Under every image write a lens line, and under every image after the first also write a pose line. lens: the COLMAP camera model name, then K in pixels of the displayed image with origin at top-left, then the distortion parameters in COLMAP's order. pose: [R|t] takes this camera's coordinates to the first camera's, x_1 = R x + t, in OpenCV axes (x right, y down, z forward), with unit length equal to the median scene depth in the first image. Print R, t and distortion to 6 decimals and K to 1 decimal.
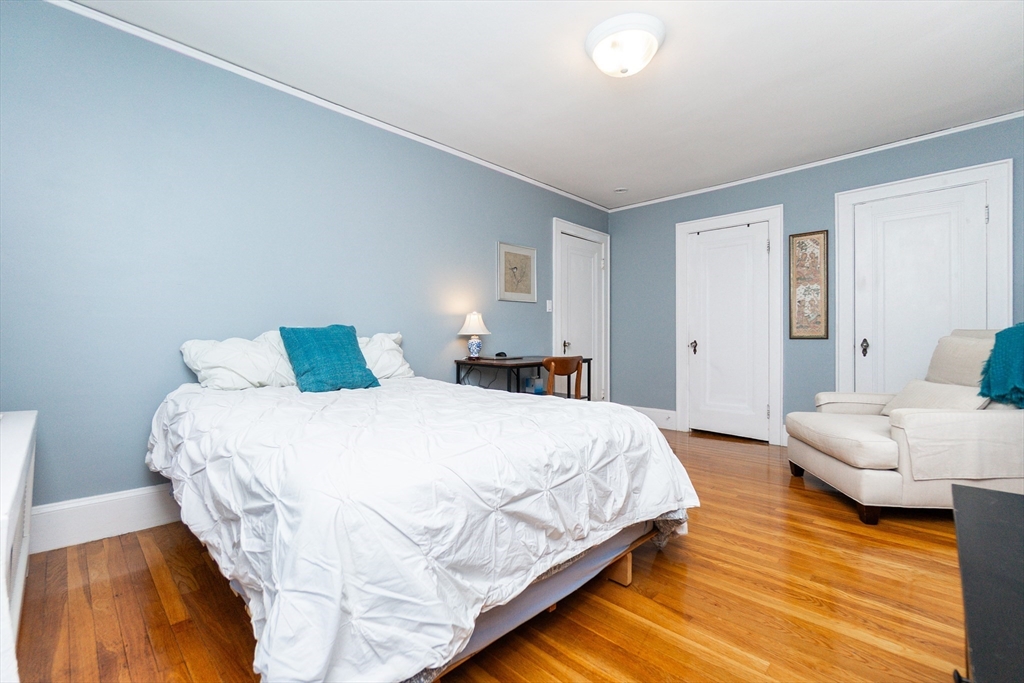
lens RADIAL K [[438.0, 0, 508.5], [0, 438.0, 336.7], [0, 0, 1]] dist [0.000847, 0.000011]
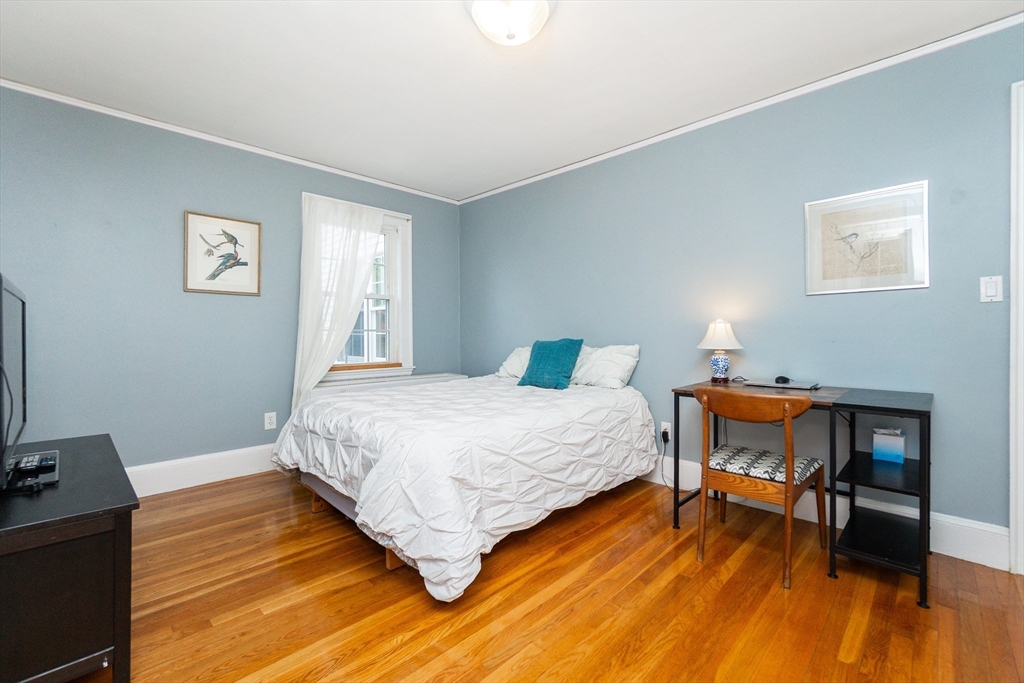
lens RADIAL K [[438.0, 0, 508.5], [0, 438.0, 336.7], [0, 0, 1]] dist [0.000847, 0.000011]
pose [[-0.006715, 0.009748, -0.999930, 0.816336], [0.004552, 0.999942, 0.009718, -0.041773], [0.999967, -0.004486, -0.006759, 0.751147]]
